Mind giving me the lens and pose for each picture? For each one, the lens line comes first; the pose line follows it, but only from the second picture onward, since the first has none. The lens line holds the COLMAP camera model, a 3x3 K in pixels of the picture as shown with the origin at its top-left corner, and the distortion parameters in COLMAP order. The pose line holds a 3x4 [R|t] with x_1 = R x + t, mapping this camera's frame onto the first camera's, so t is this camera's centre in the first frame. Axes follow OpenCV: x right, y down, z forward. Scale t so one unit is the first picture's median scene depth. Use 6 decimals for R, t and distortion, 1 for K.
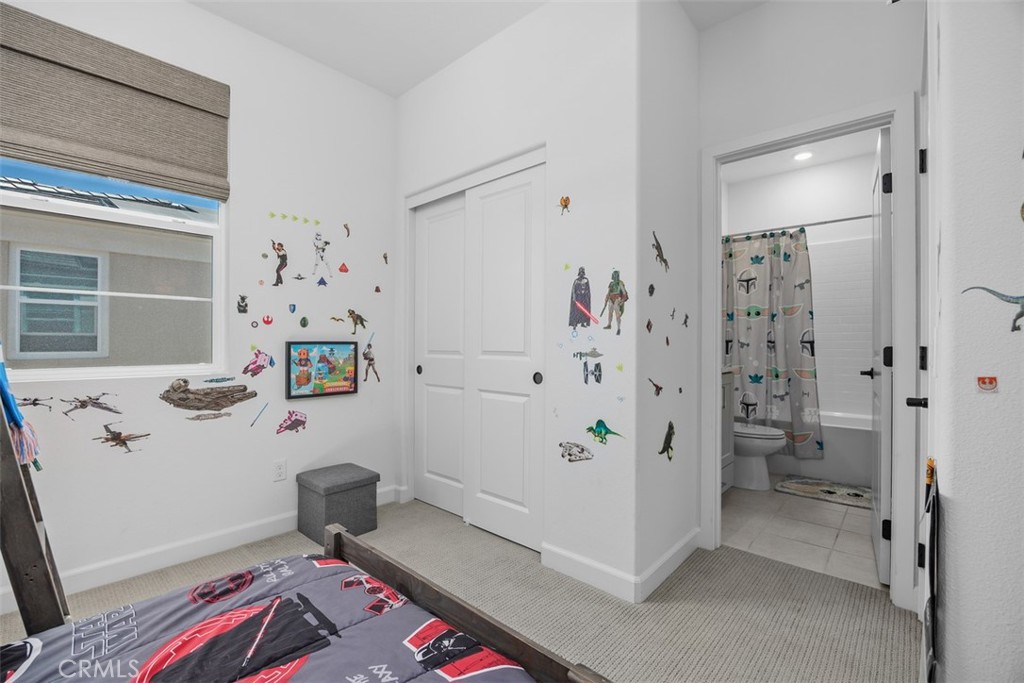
lens RADIAL K [[445.6, 0, 507.8], [0, 445.6, 343.2], [0, 0, 1]] dist [-0.010095, 0.000059]
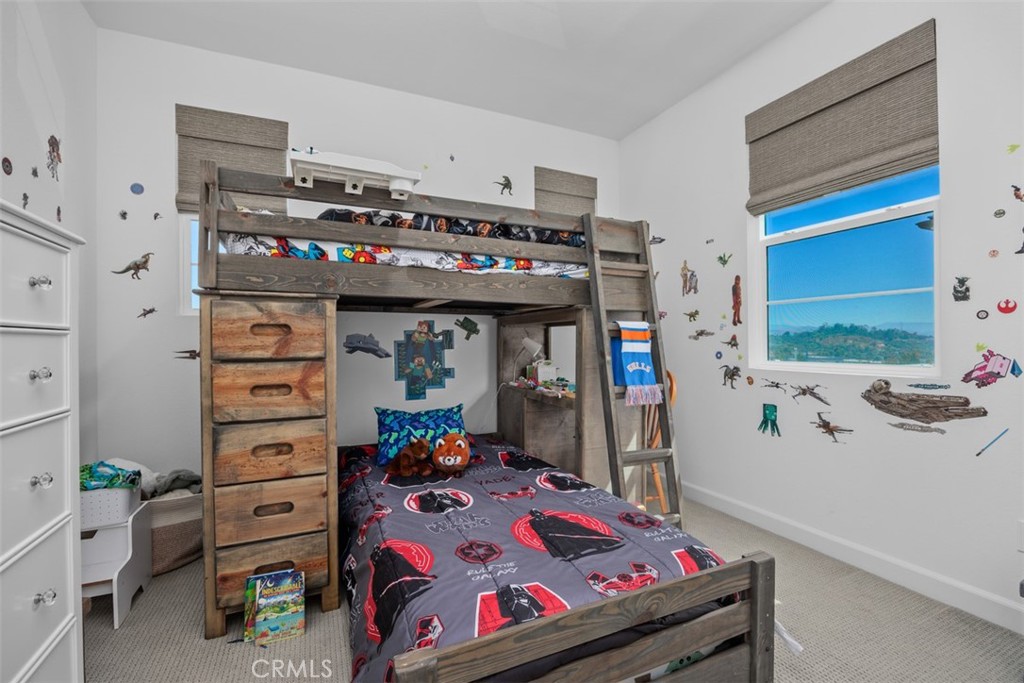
lens RADIAL K [[445.6, 0, 507.8], [0, 445.6, 343.2], [0, 0, 1]] dist [-0.010095, 0.000059]
pose [[-0.390684, -0.001116, -0.920524, 0.580389], [0.000976, 0.999998, -0.001627, 0.006346], [0.920524, -0.001534, -0.390683, 0.874042]]
